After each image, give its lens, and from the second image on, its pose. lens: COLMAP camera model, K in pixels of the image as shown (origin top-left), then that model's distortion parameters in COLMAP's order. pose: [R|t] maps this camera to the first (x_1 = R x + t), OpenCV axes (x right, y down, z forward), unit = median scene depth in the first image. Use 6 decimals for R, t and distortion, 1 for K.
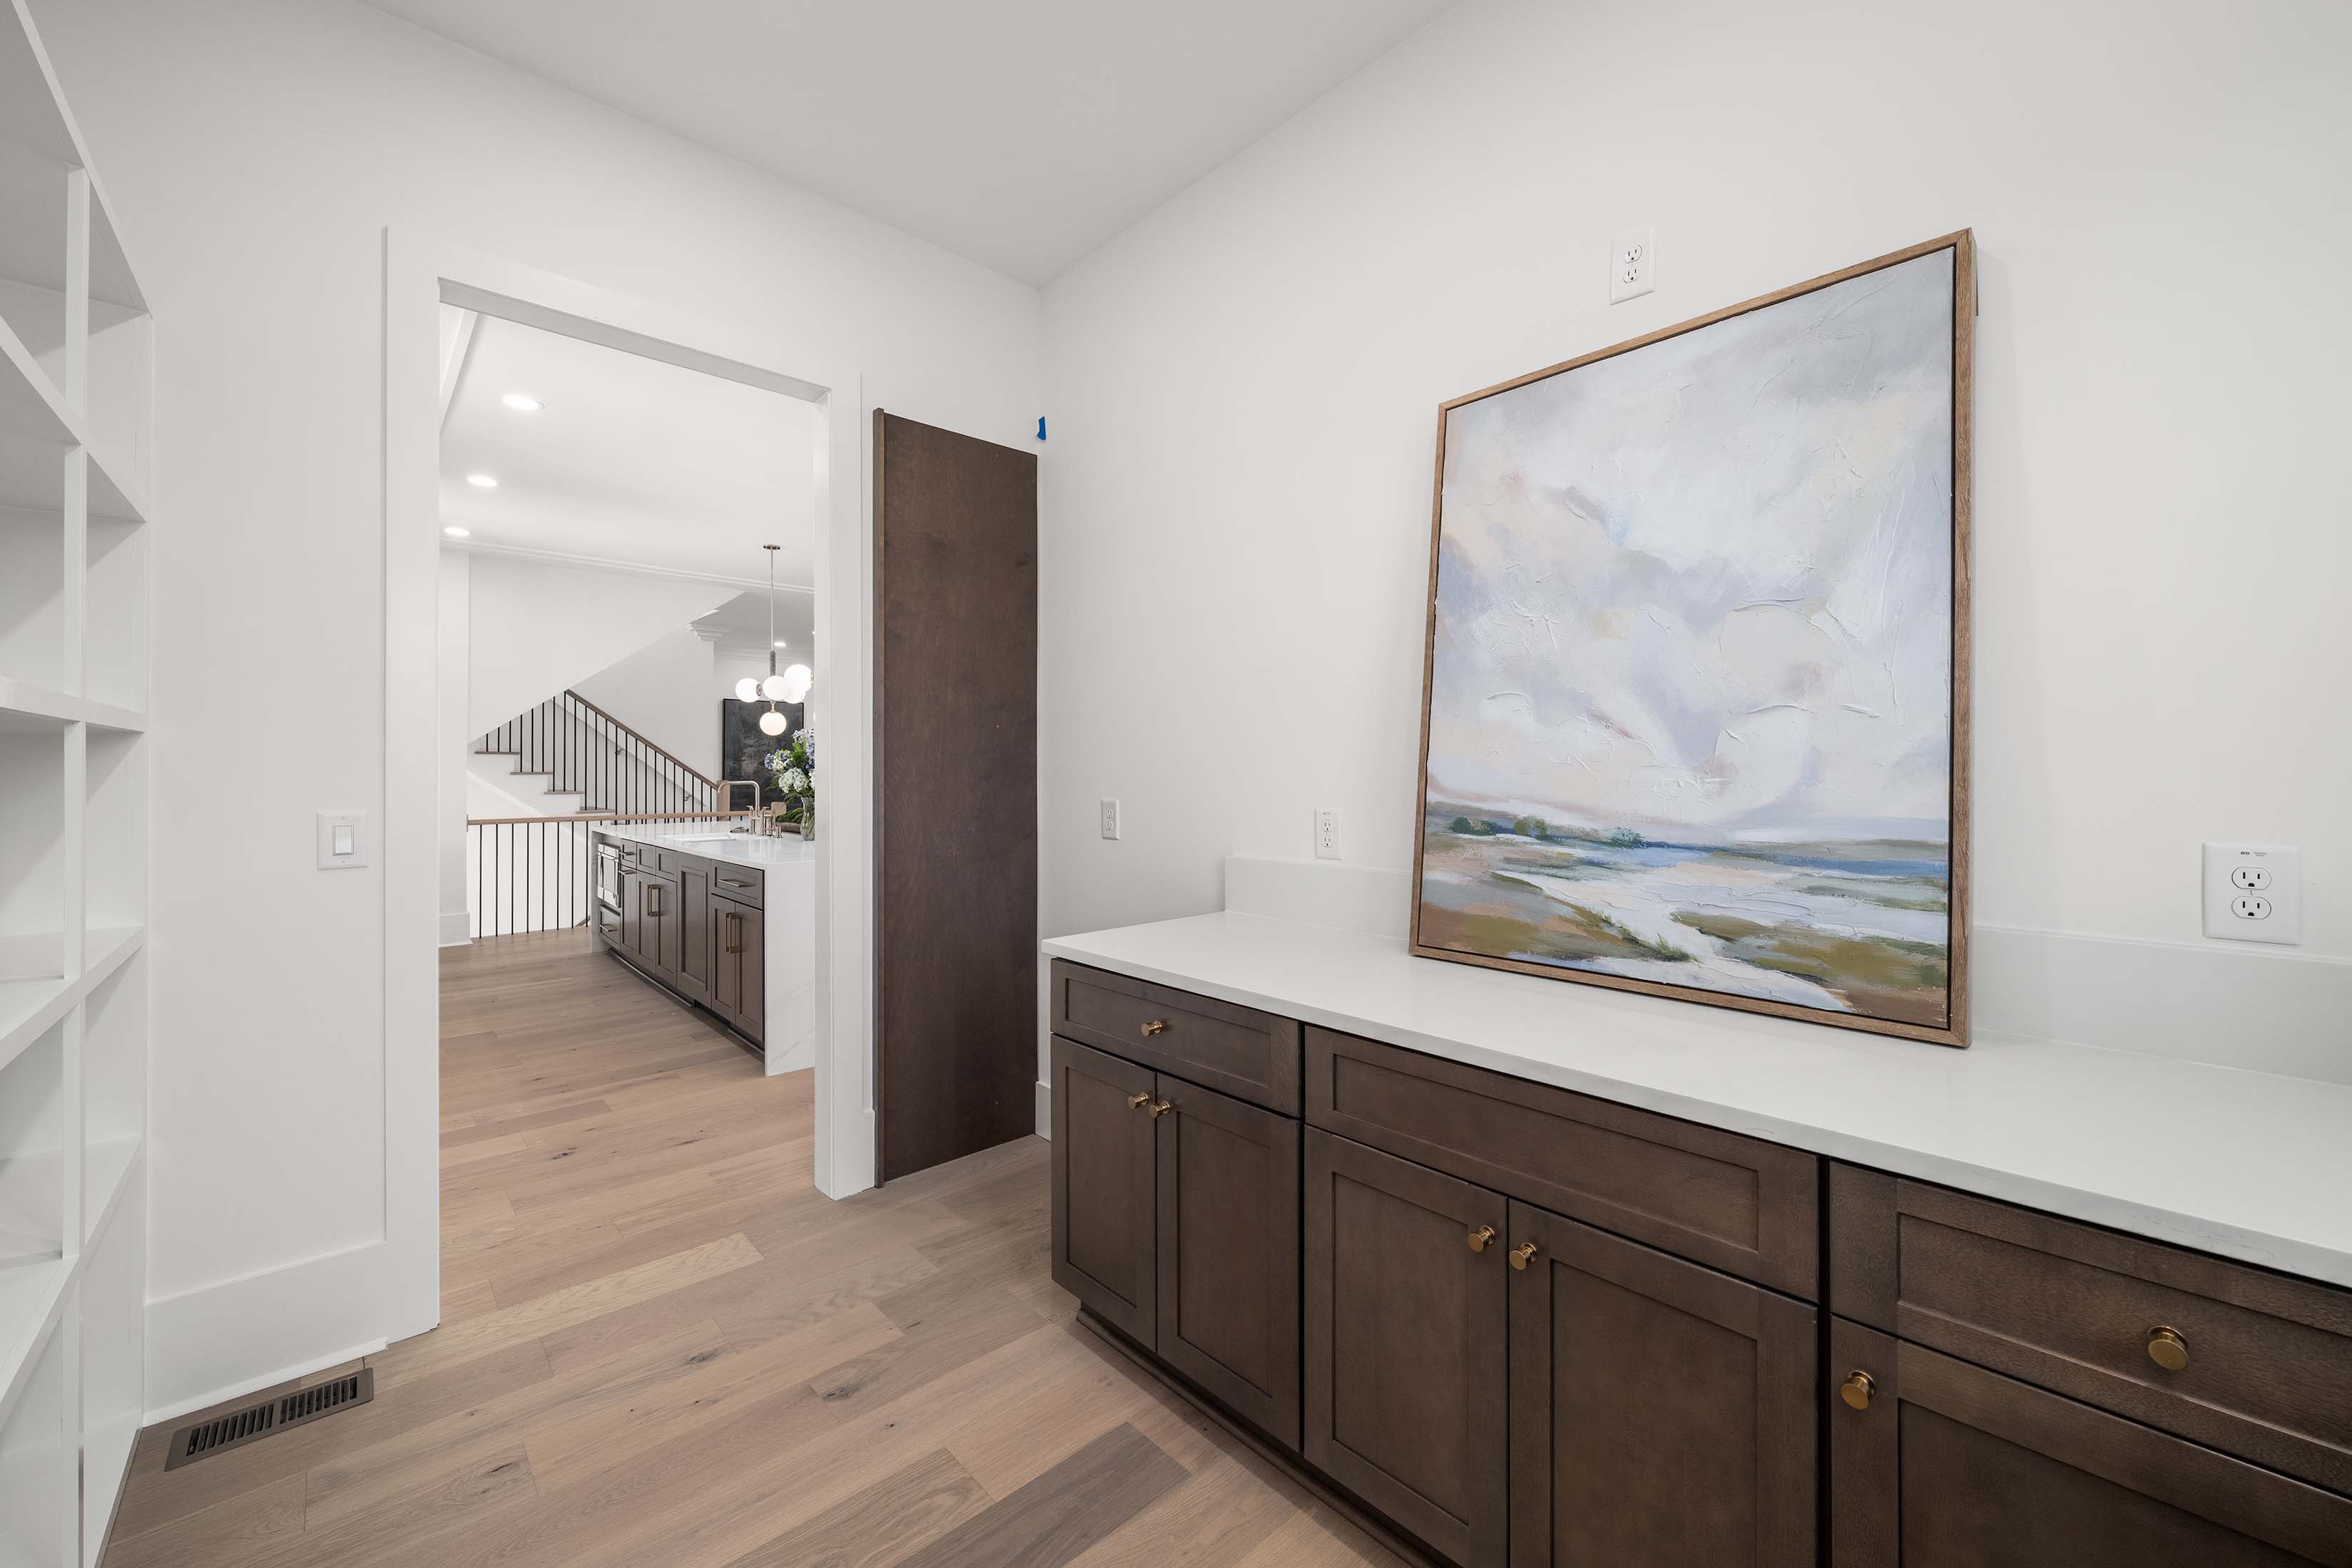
lens RADIAL K [[917.1, 0, 1184.8], [0, 917.1, 769.6], [0, 0, 1]] dist [-0.000889, -0.000042]
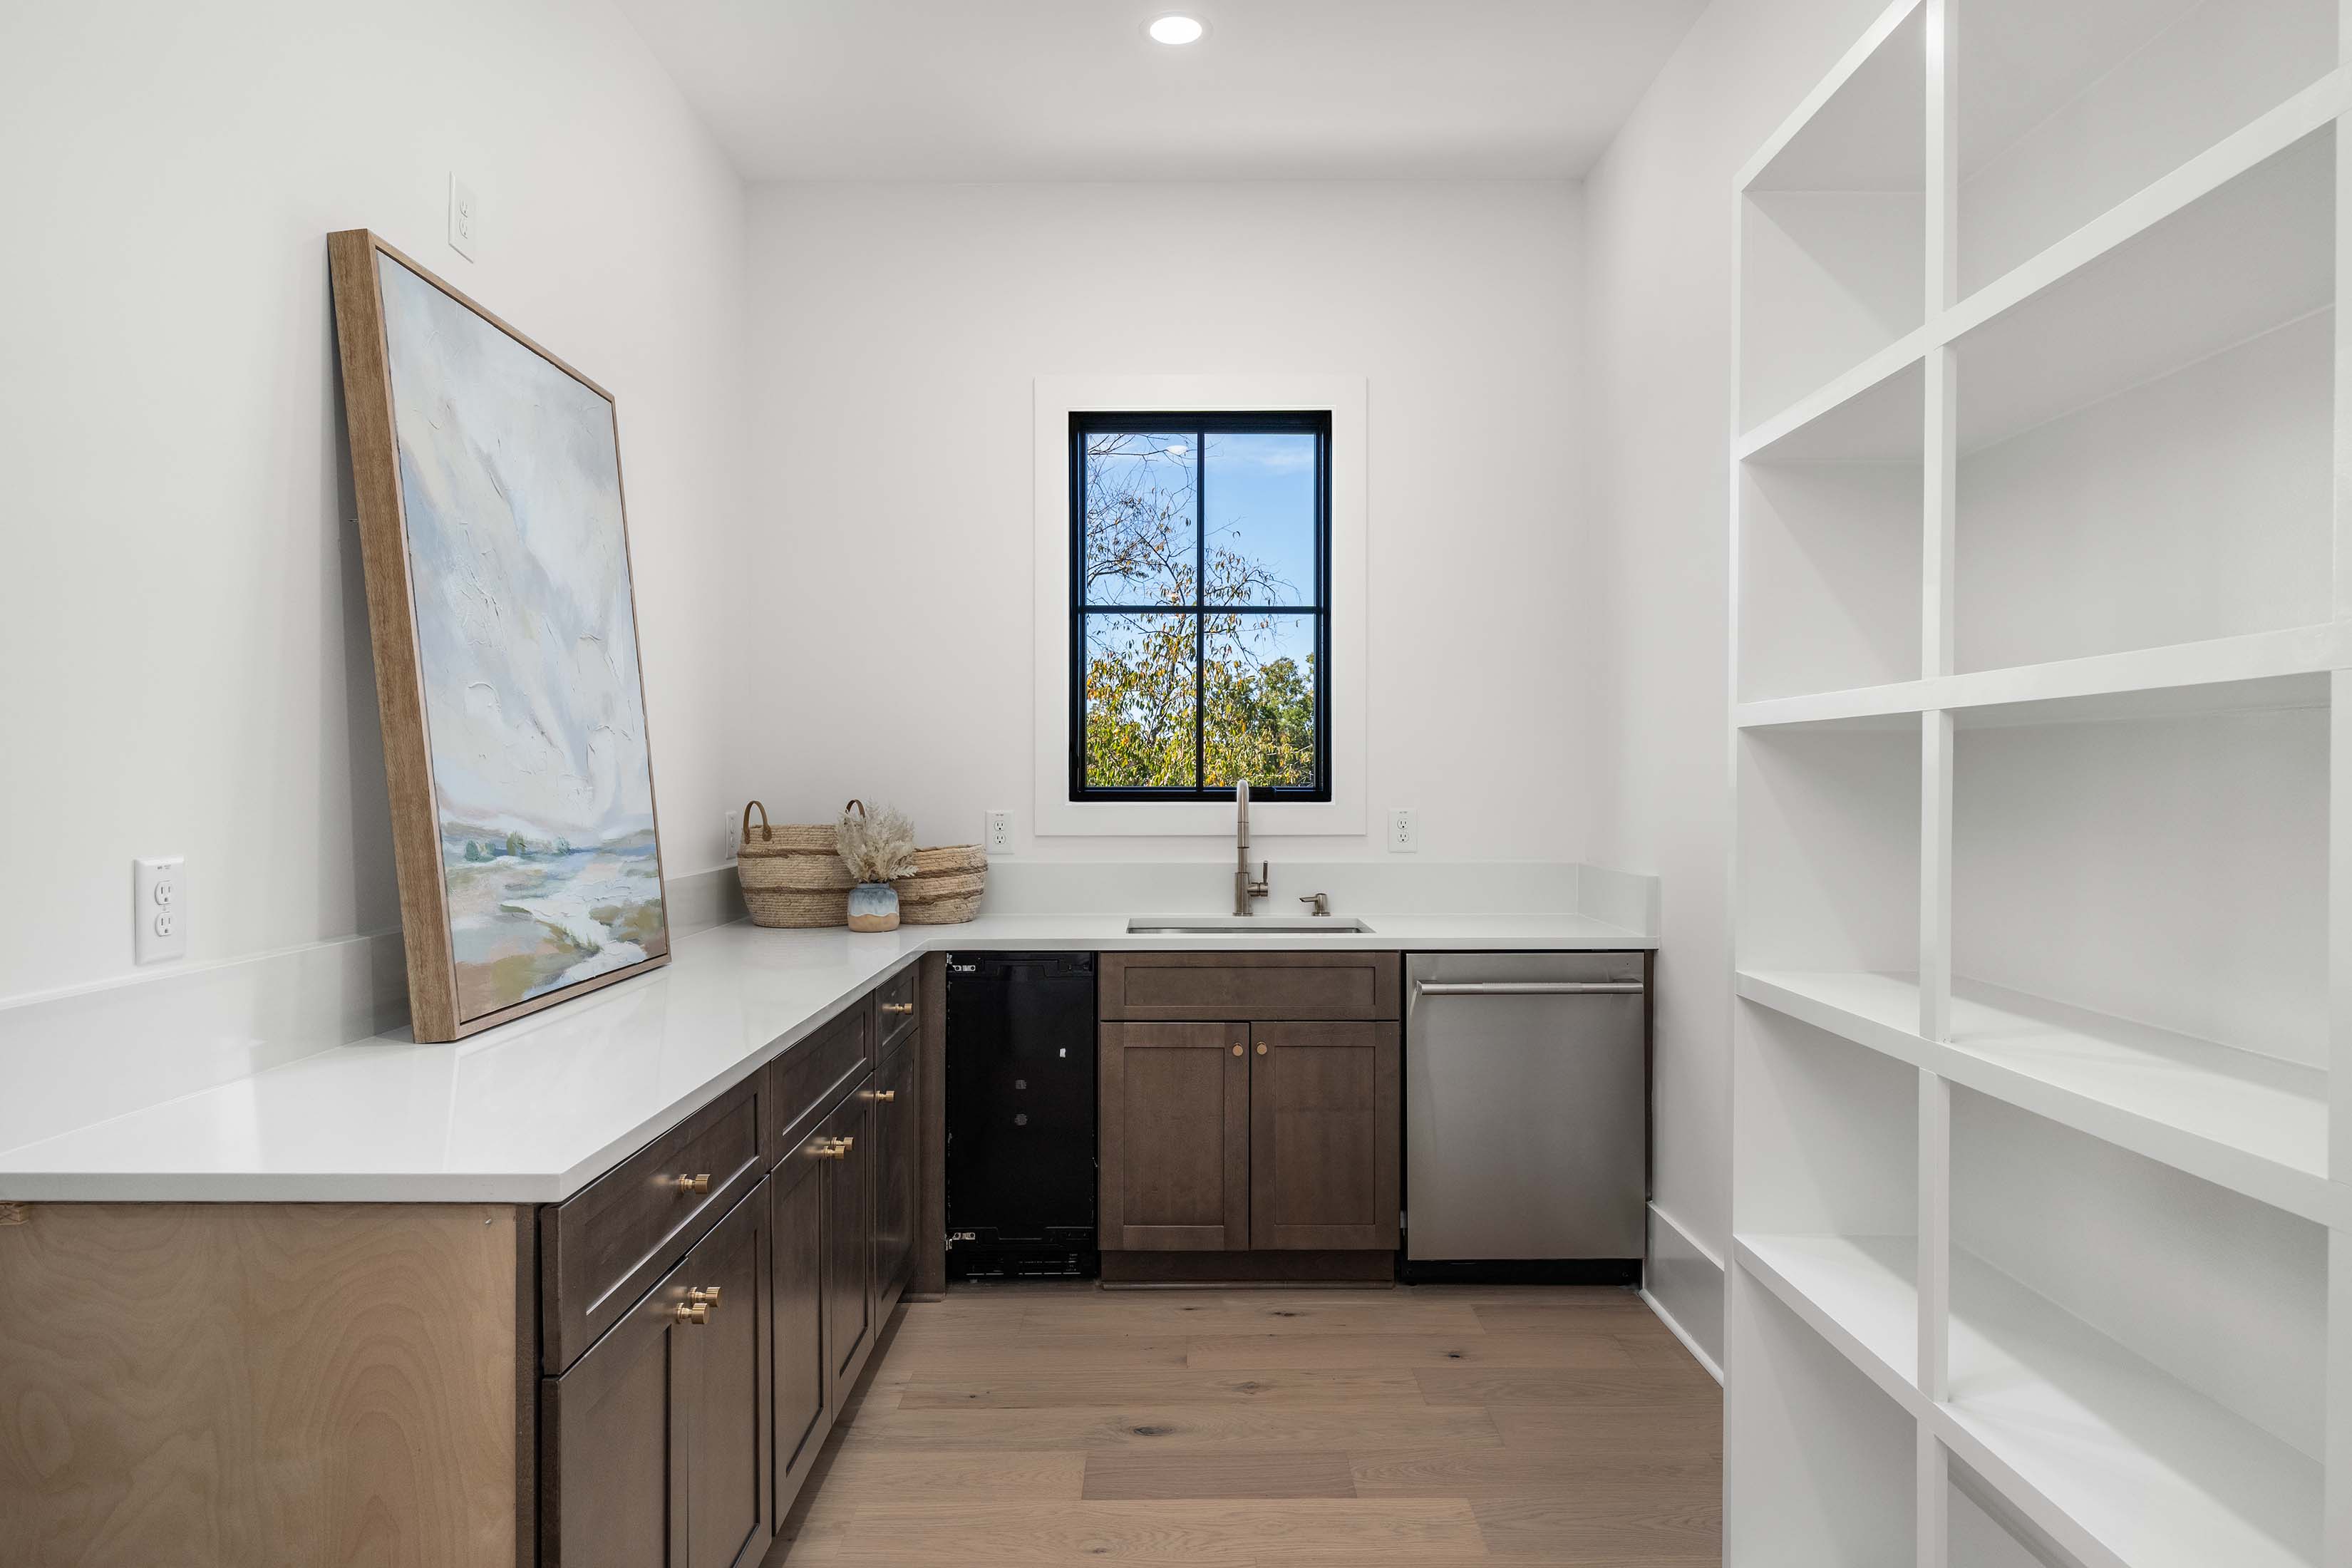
lens RADIAL K [[1423.4, 0, 1177.6], [0, 1423.4, 788.9], [0, 0, 1]] dist [0.000024, 0.000102]
pose [[-0.735739, -0.002253, 0.677262, -0.257599], [0.000620, 0.999992, 0.004001, 0.001315], [-0.677265, 0.003364, -0.735731, 0.409769]]
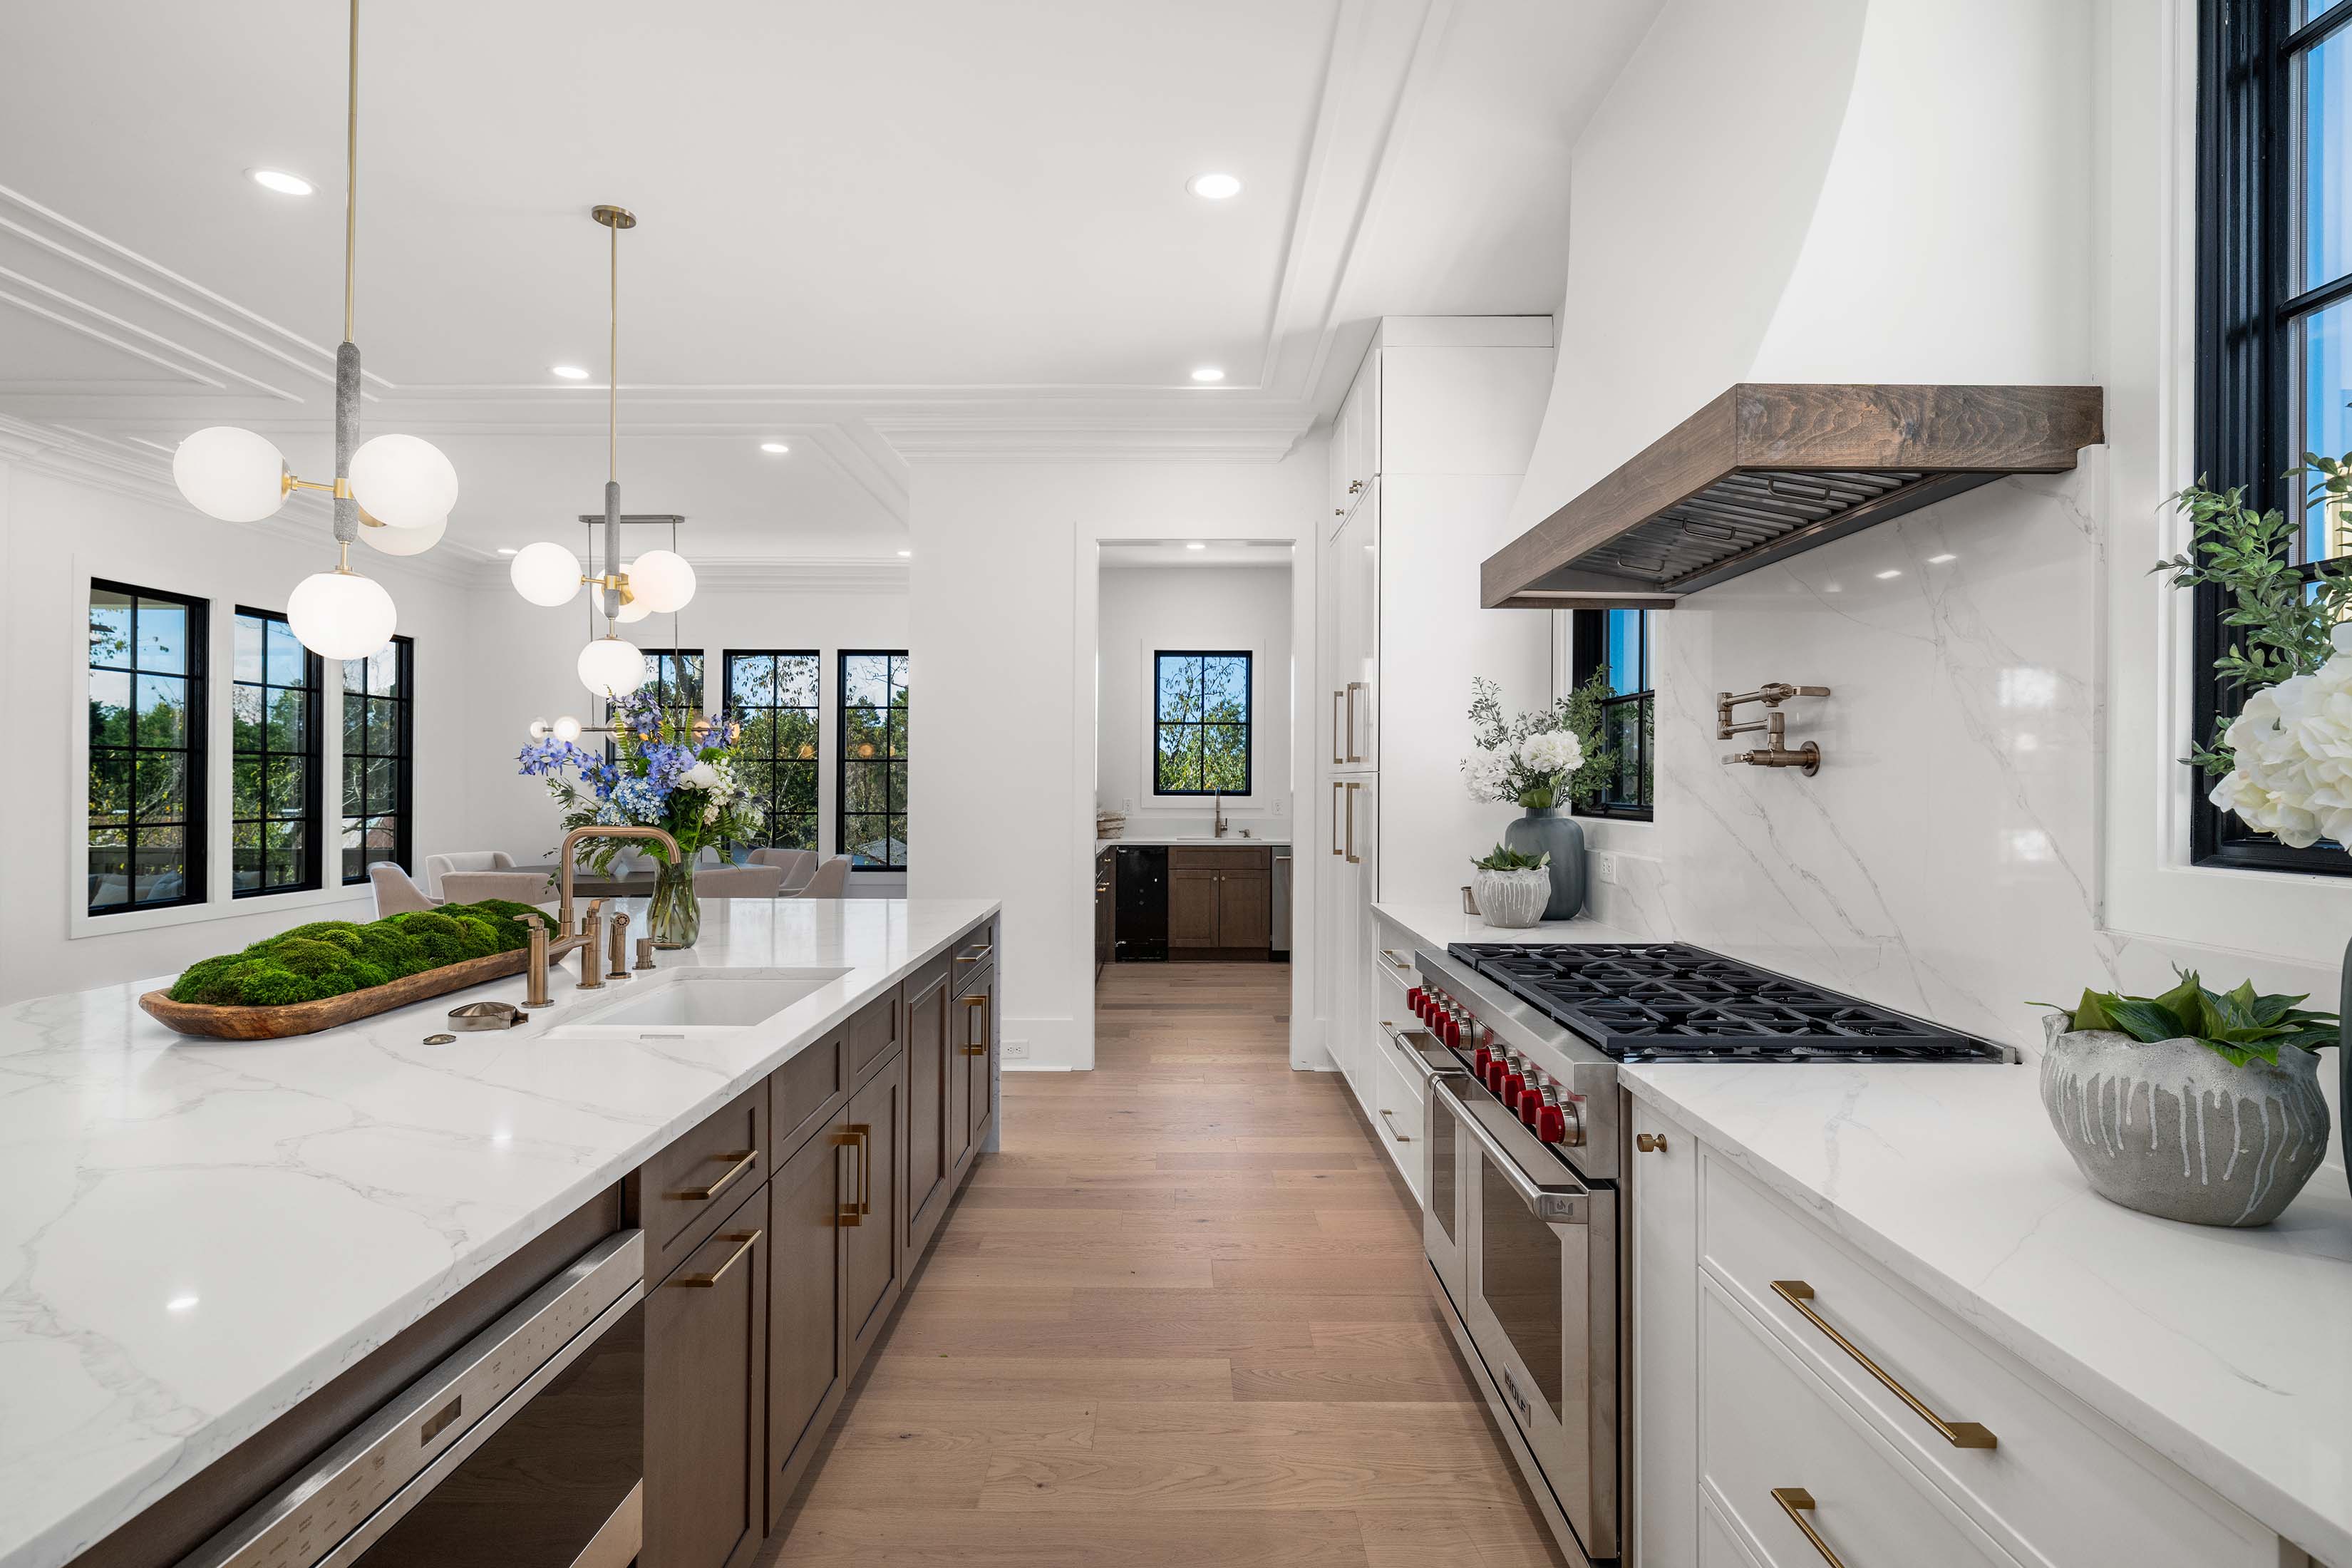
lens RADIAL K [[1218.2, 0, 1175.9], [0, 1218.2, 782.4], [0, 0, 1]] dist [-0.002097, 0.000517]
pose [[-0.732525, -0.000398, 0.680740, -0.779392], [-0.002457, 0.999995, -0.002060, -0.003076], [-0.680736, -0.003182, -0.732522, 0.997527]]
